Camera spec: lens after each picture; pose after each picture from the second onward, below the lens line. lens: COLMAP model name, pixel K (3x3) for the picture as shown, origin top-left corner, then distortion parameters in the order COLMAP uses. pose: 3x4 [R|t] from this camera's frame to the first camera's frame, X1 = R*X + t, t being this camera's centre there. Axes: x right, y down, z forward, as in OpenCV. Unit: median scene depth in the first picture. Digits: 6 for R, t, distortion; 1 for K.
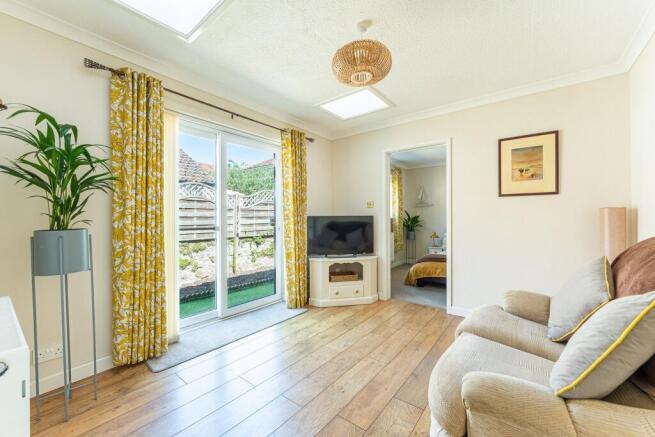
lens RADIAL K [[262.4, 0, 325.6], [0, 262.4, 220.0], [0, 0, 1]] dist [0.002590, 0.000073]
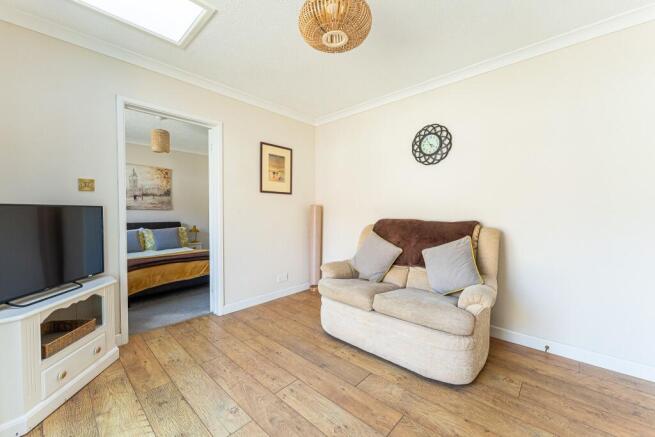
lens RADIAL K [[262.4, 0, 327.4], [0, 262.4, 218.6], [0, 0, 1]] dist [0.002590, 0.000073]
pose [[0.069121, -0.024863, 0.997298, -0.412938], [0.002802, 0.999690, 0.024728, -0.002031], [-0.997604, 0.001085, 0.069169, 0.570672]]
